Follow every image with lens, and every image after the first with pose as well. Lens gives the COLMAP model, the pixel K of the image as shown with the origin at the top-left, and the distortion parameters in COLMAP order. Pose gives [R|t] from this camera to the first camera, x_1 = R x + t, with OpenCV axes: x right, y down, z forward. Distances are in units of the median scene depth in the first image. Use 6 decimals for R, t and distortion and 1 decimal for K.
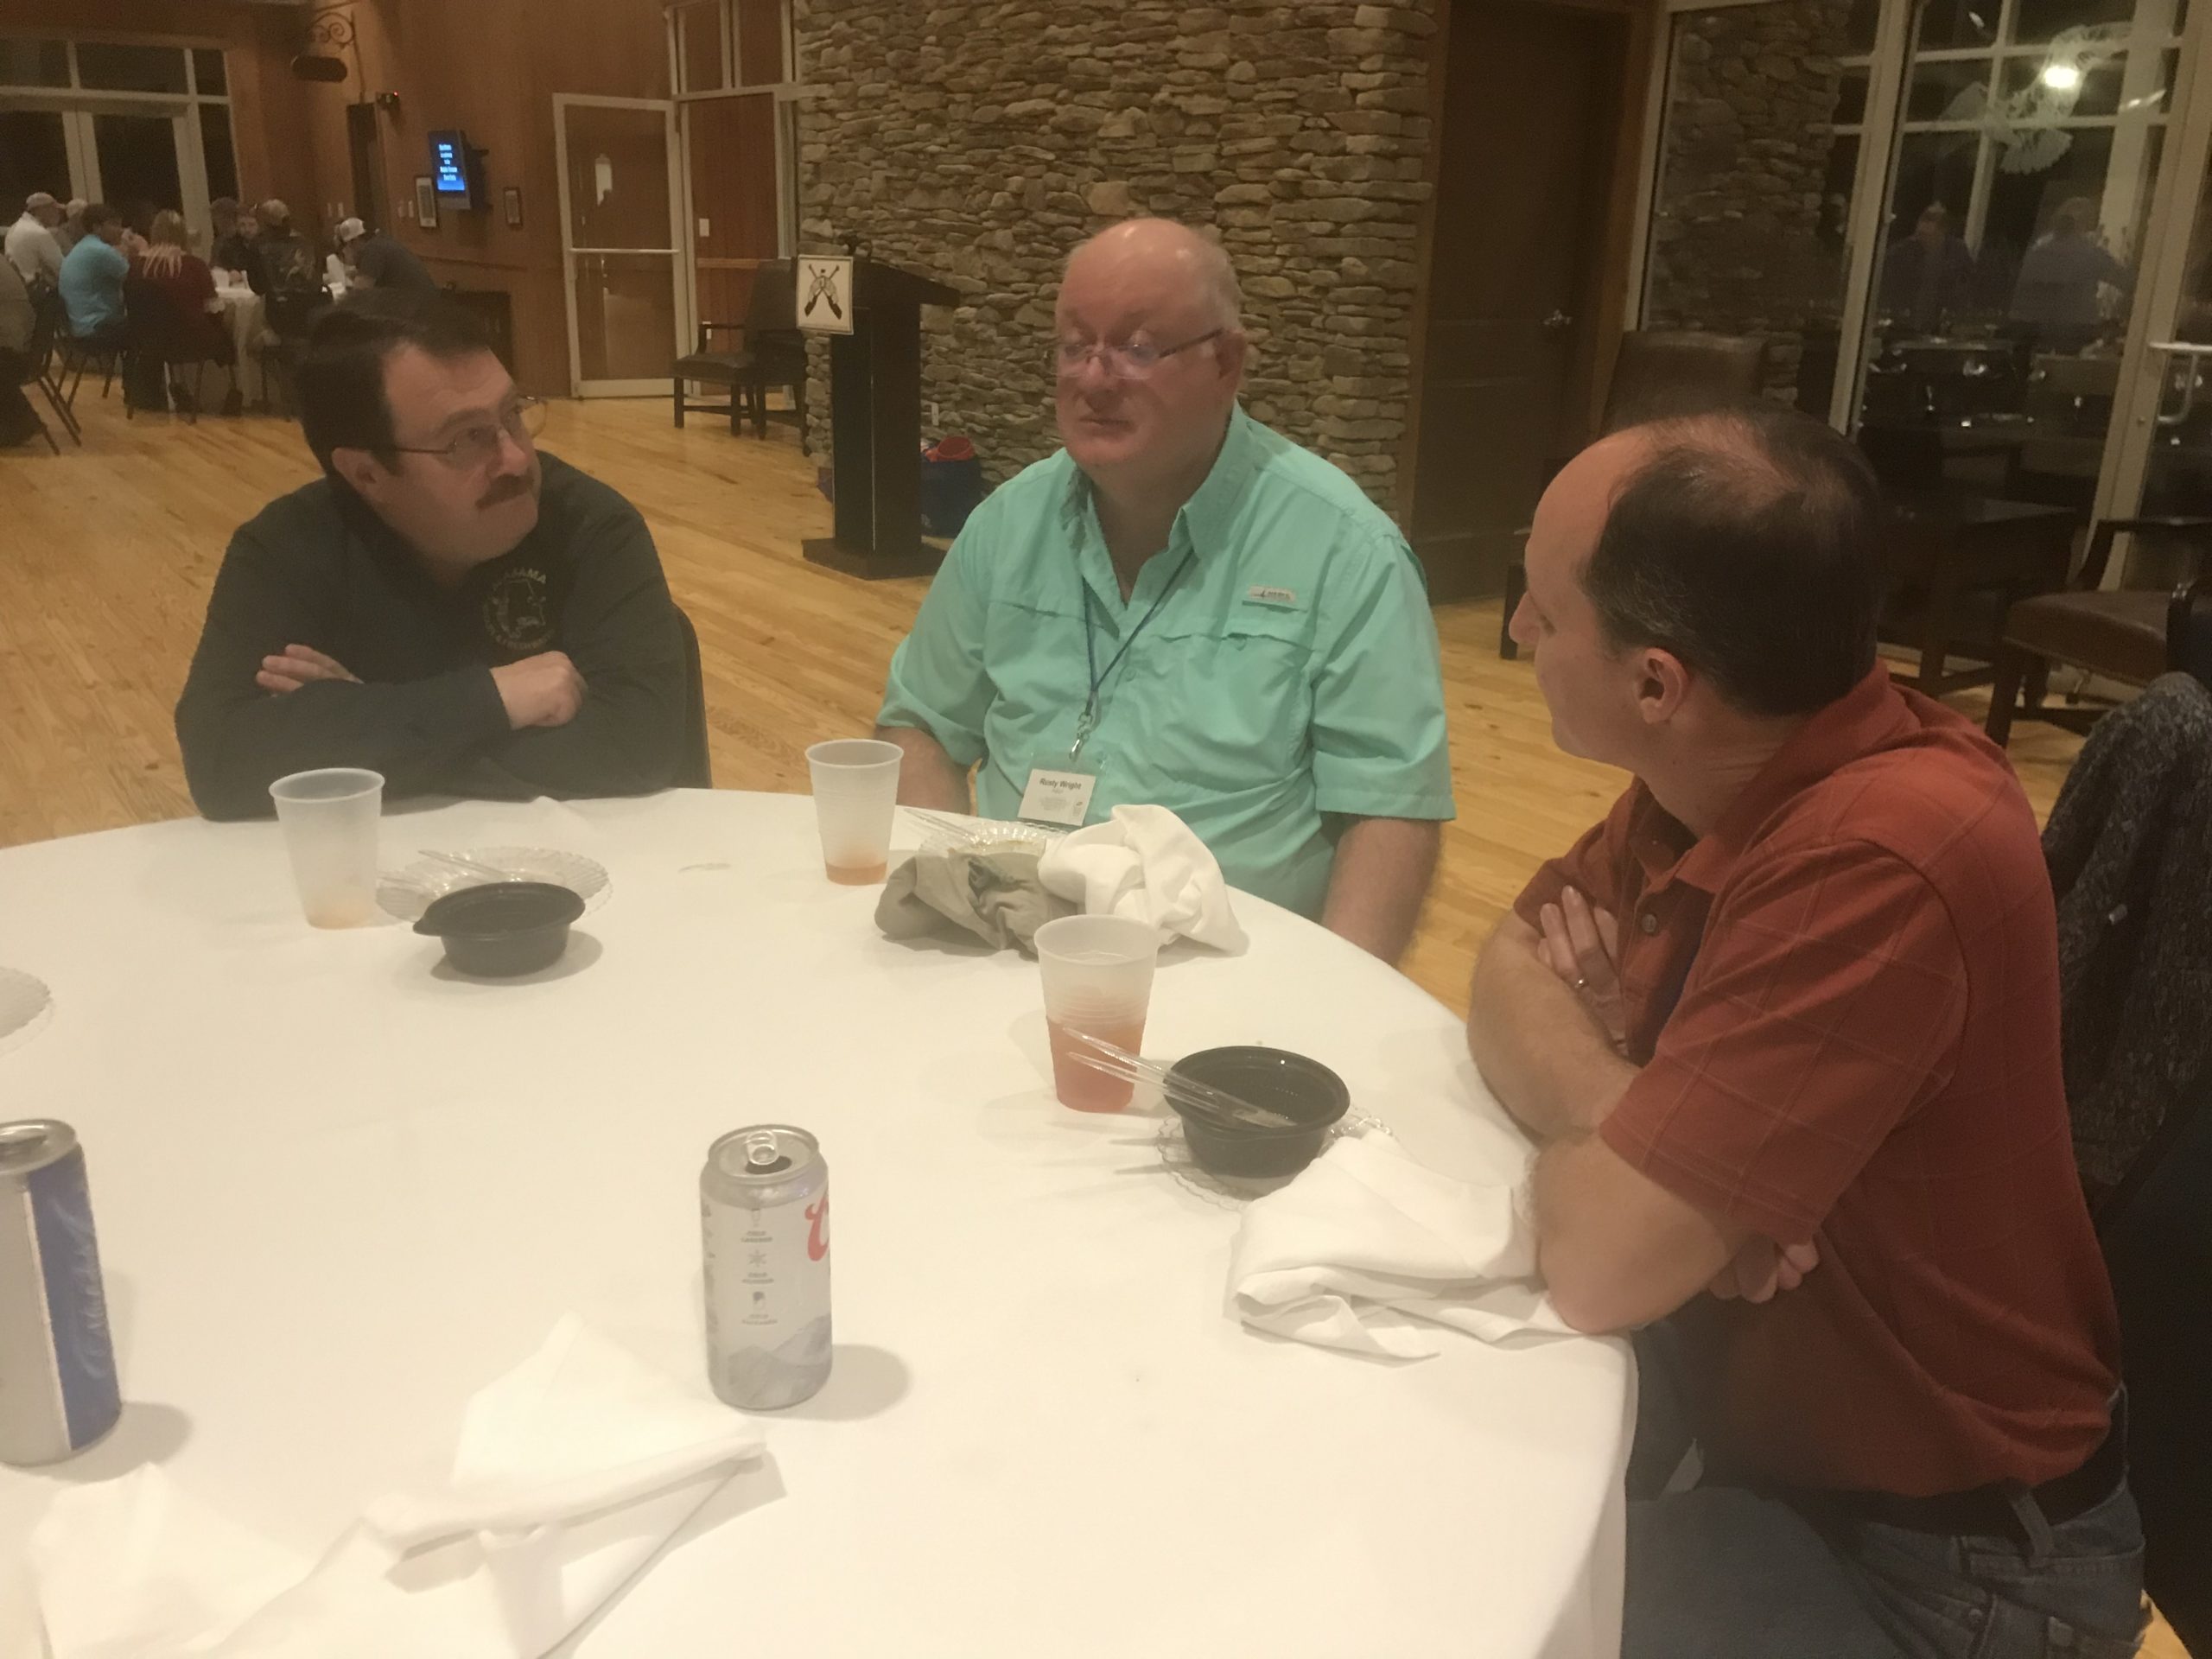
lens RADIAL K [[1830.0, 0, 1110.1], [0, 1830.0, 804.1], [0, 0, 1]] dist [-0.000586, 0.017728]
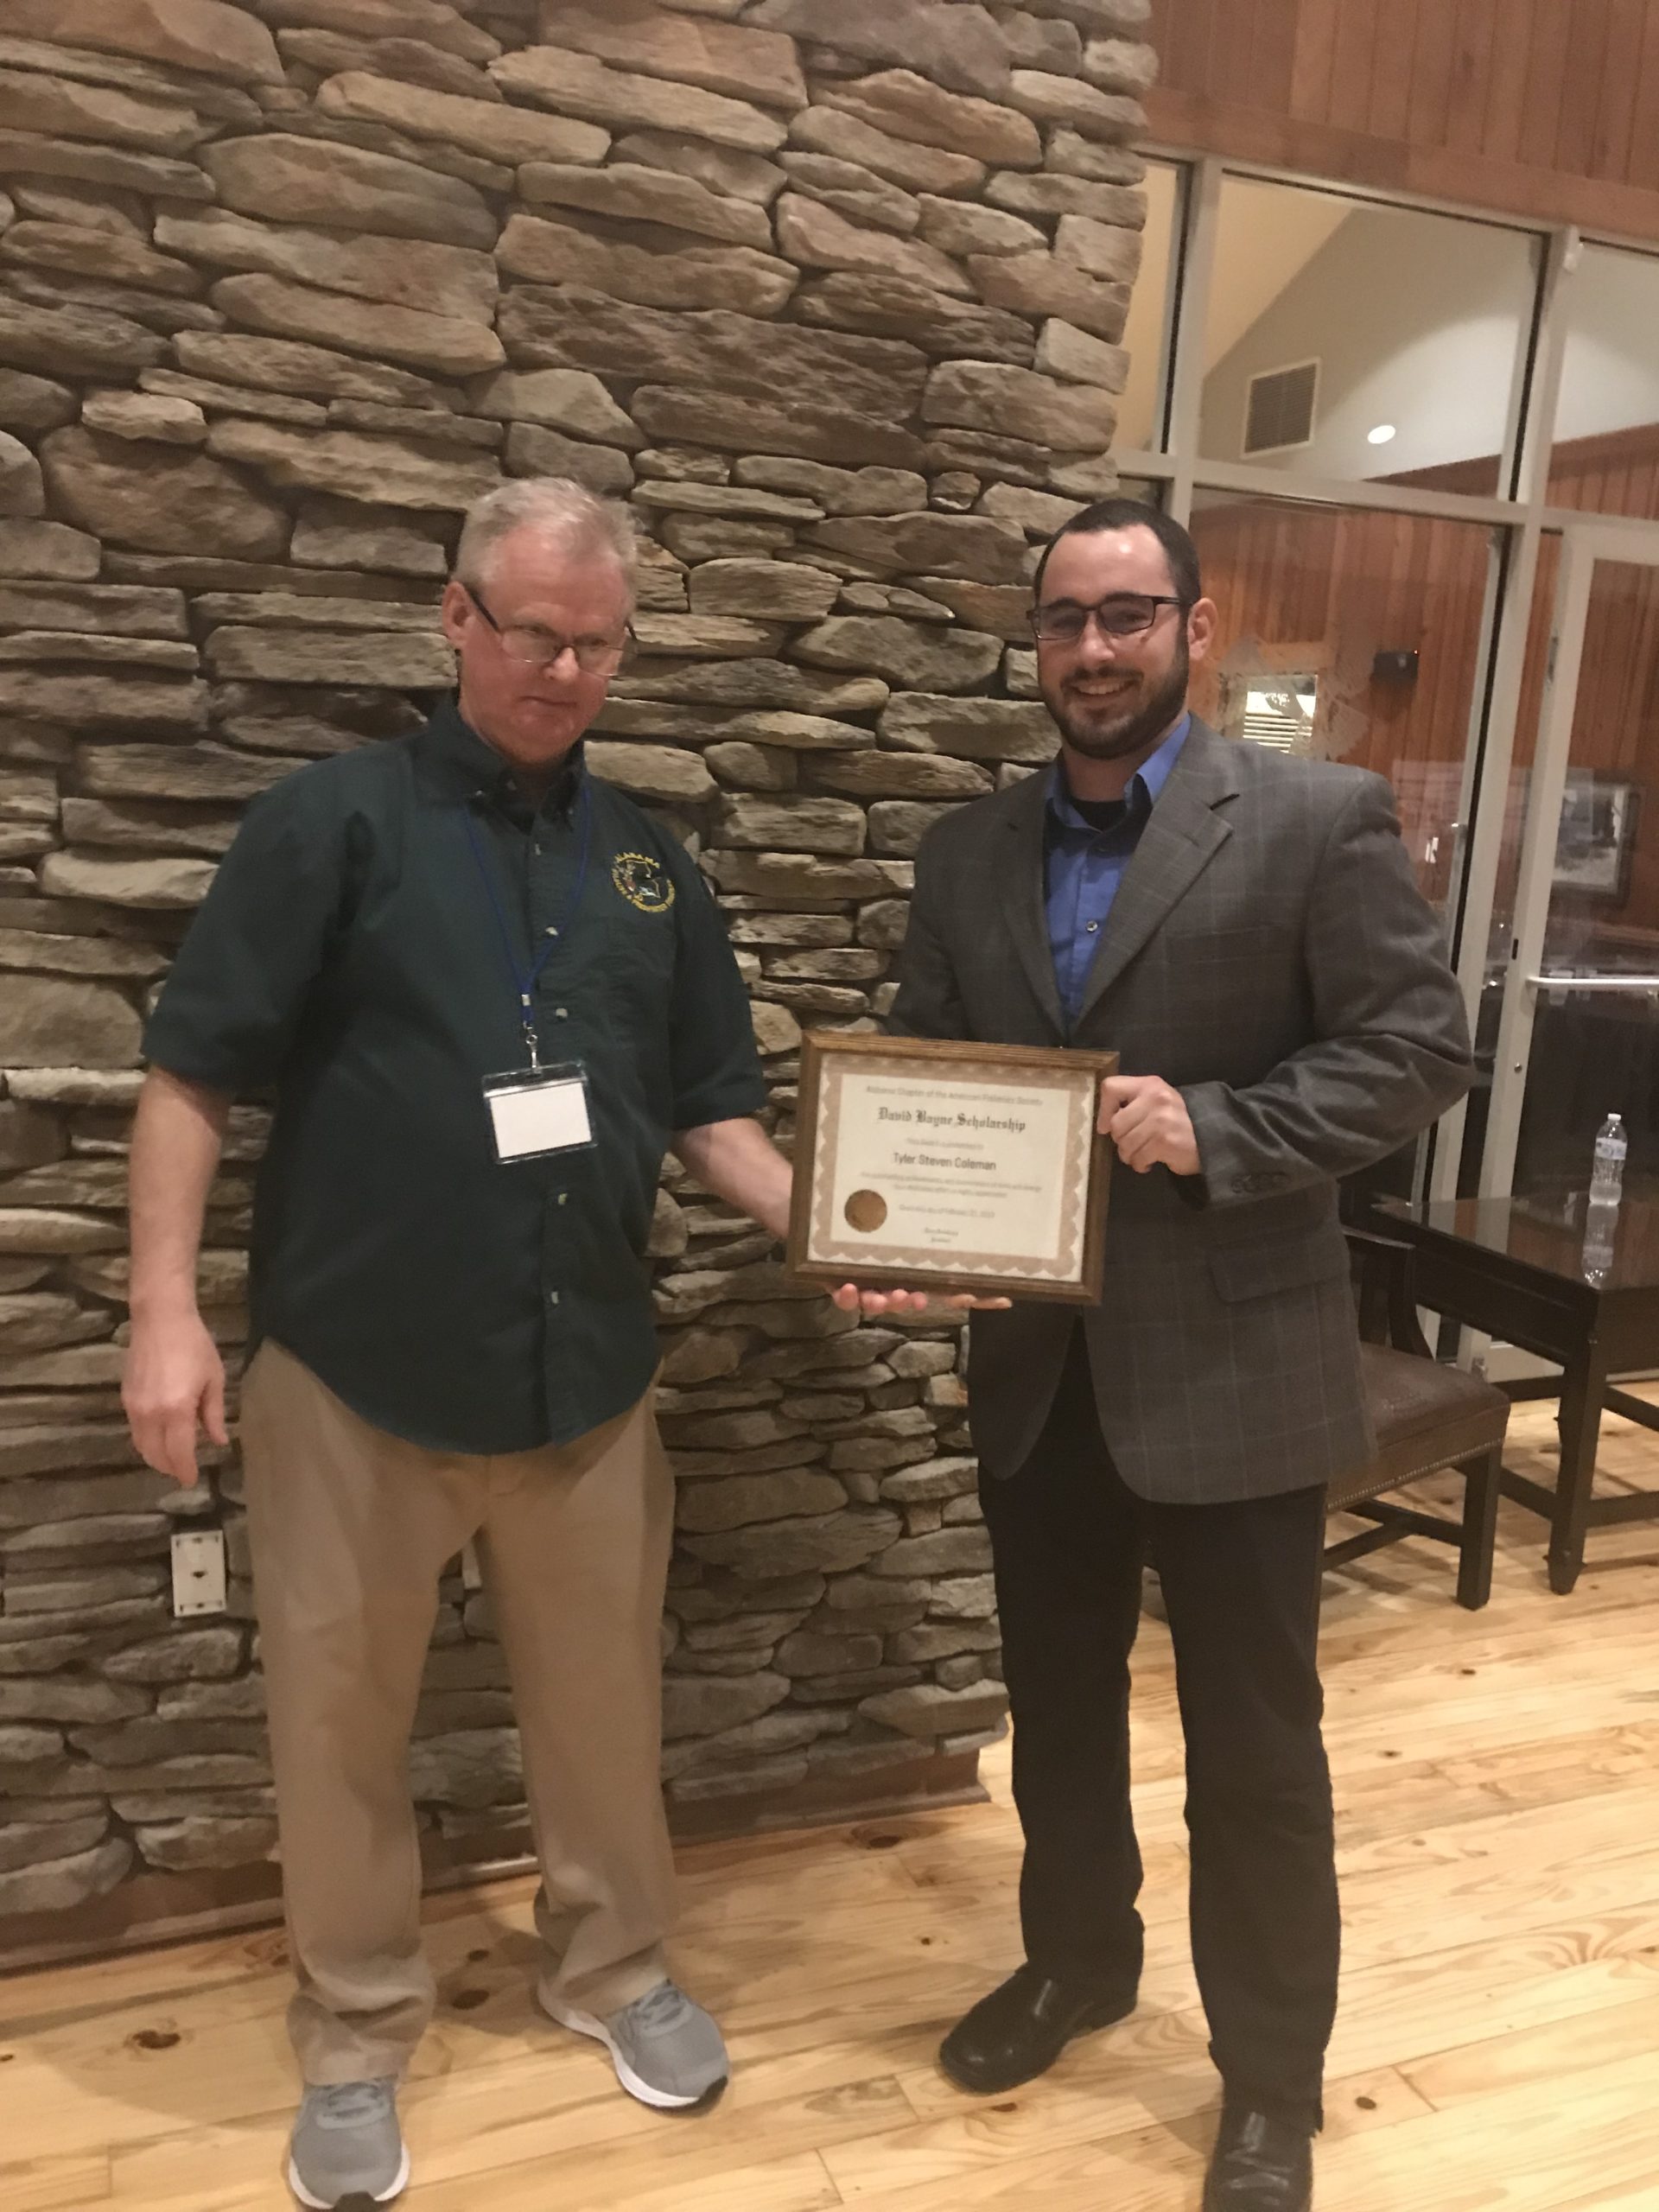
lens RADIAL K [[1840.6, 0, 841.2], [0, 1840.6, 1103.9], [0, 0, 1]] dist [0.003345, 0.036043]
pose [[0.235608, -0.186160, 0.953852, -0.227862], [0.240797, 0.962060, 0.128284, -0.283132], [-0.941544, 0.199460, 0.271496, 0.811097]]
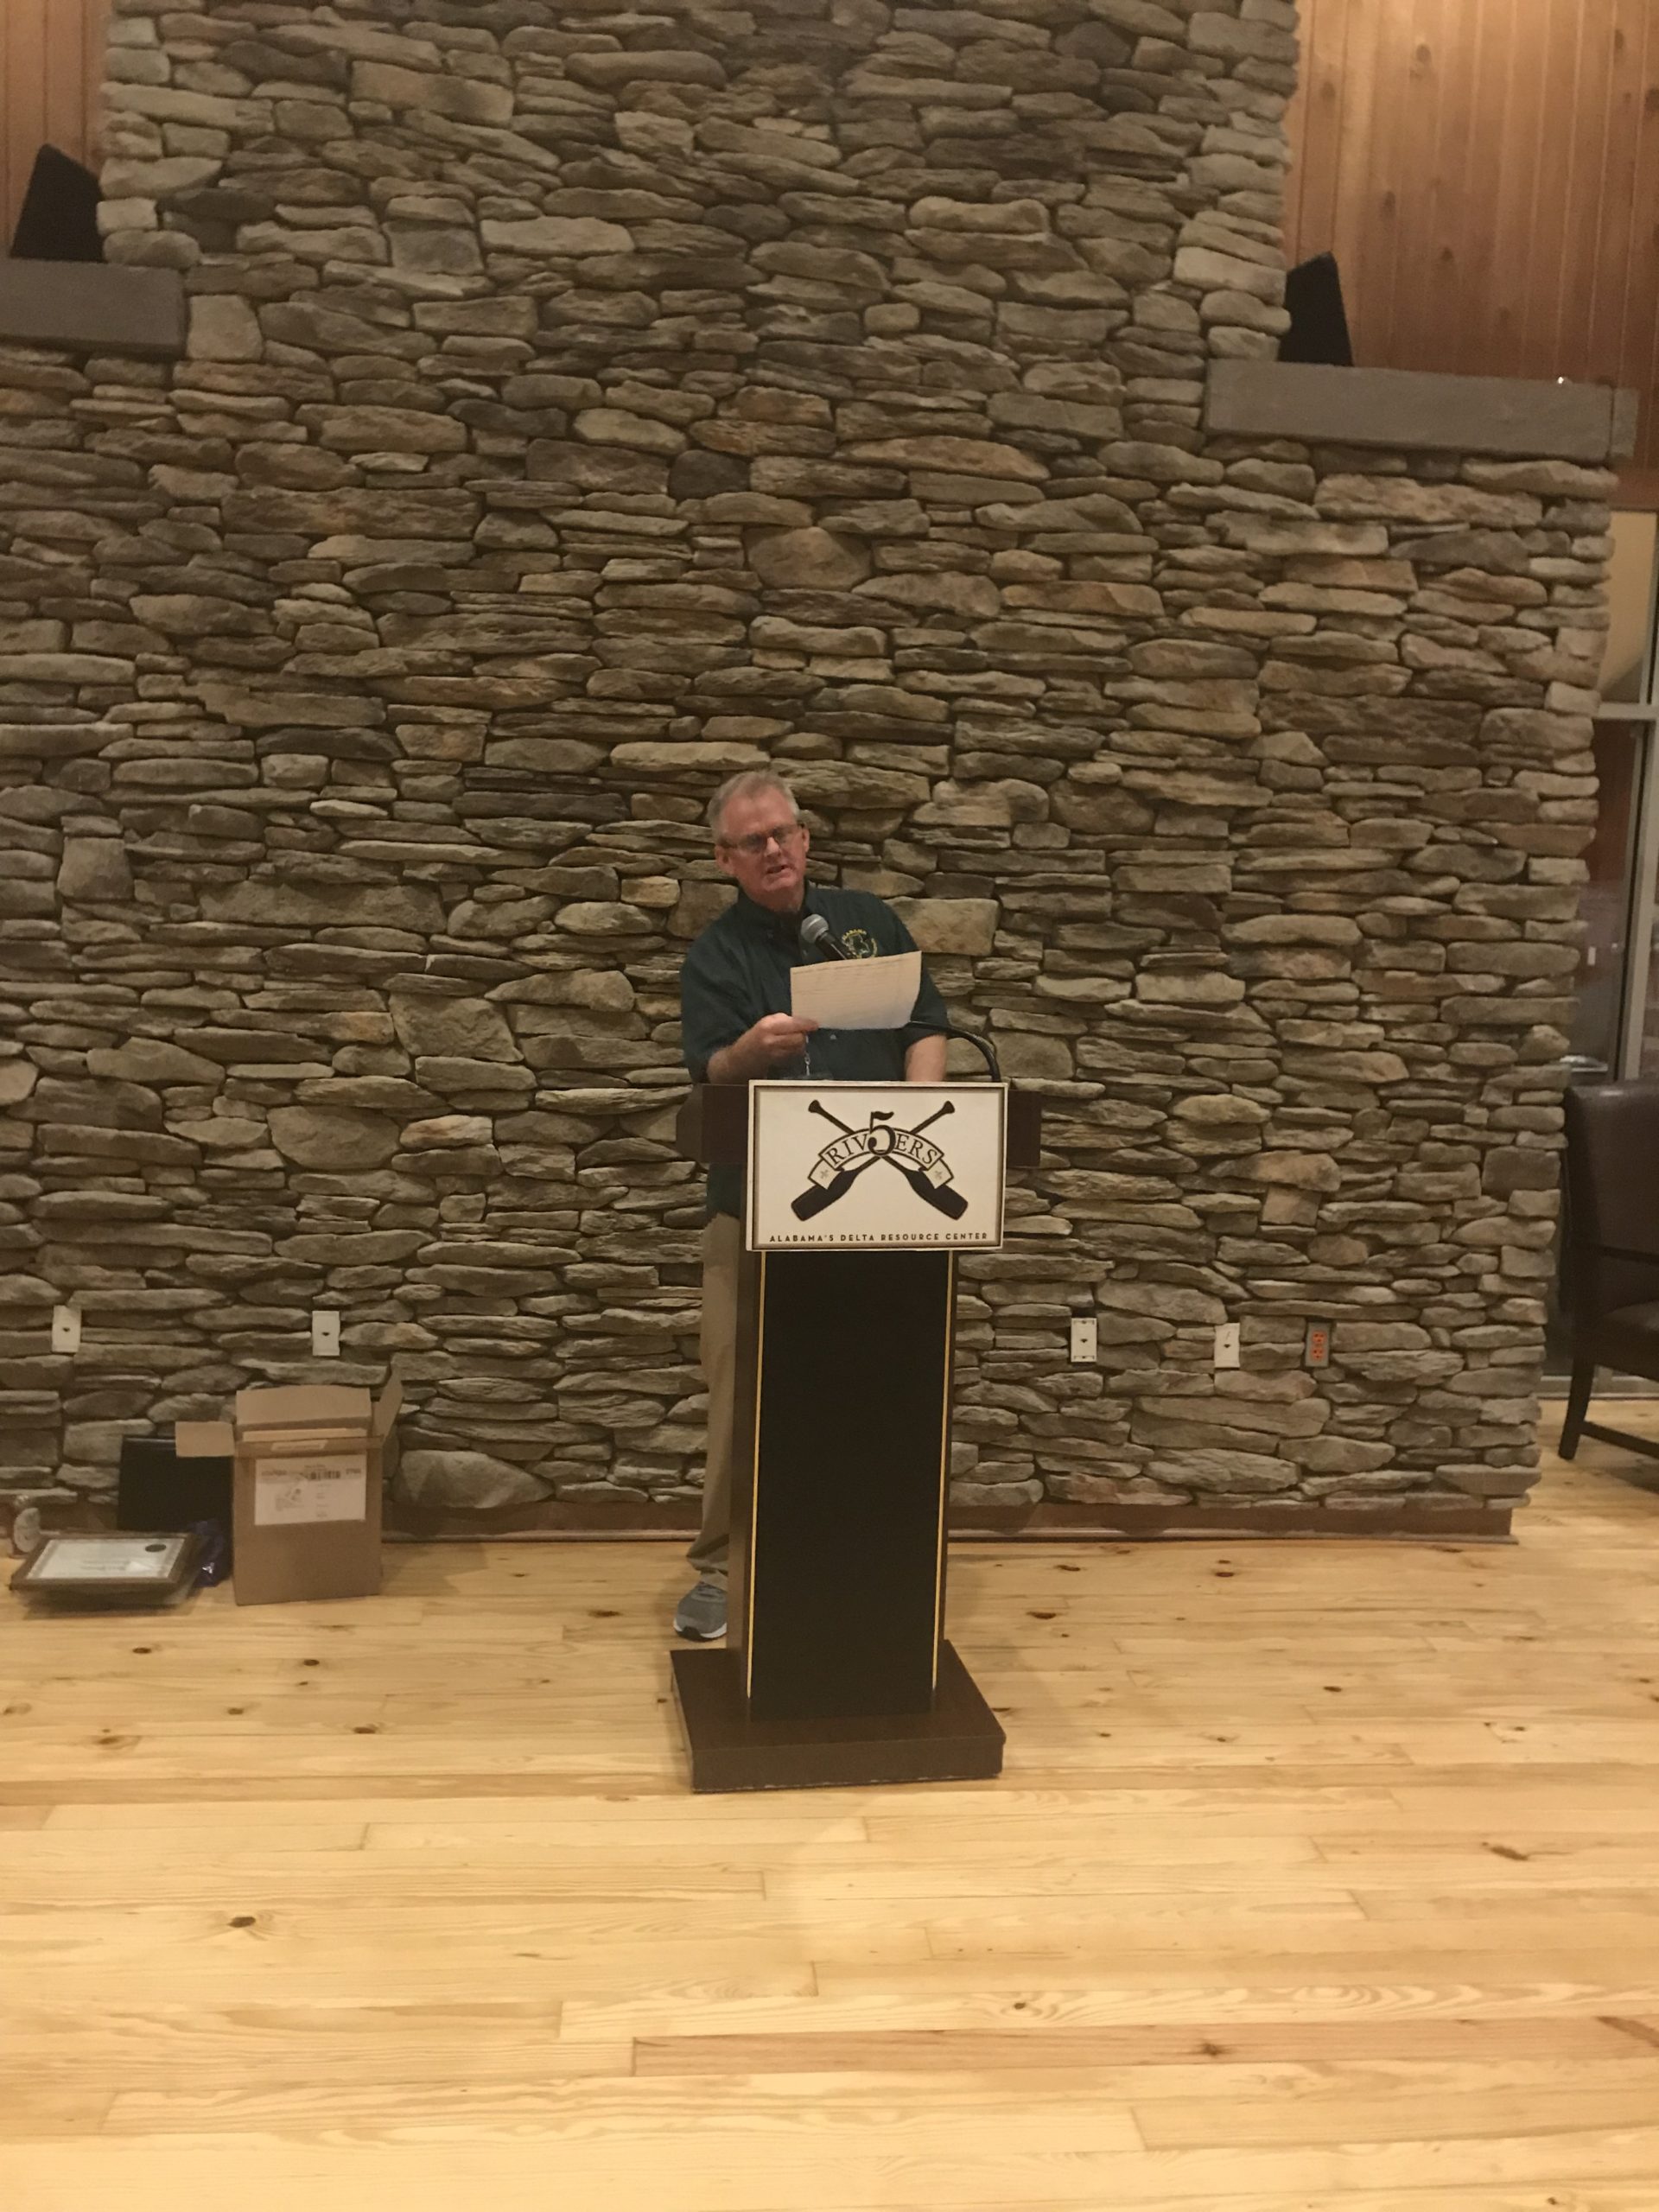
lens RADIAL K [[1800.4, 0, 829.5], [0, 1800.4, 1106.0], [0, 0, 1]] dist [0.107331, -0.320958]
pose [[0.498106, -0.103700, 0.860893, -0.518734], [0.237653, 0.971133, -0.020524, -0.276223], [-0.833913, 0.214817, 0.508372, 0.763328]]
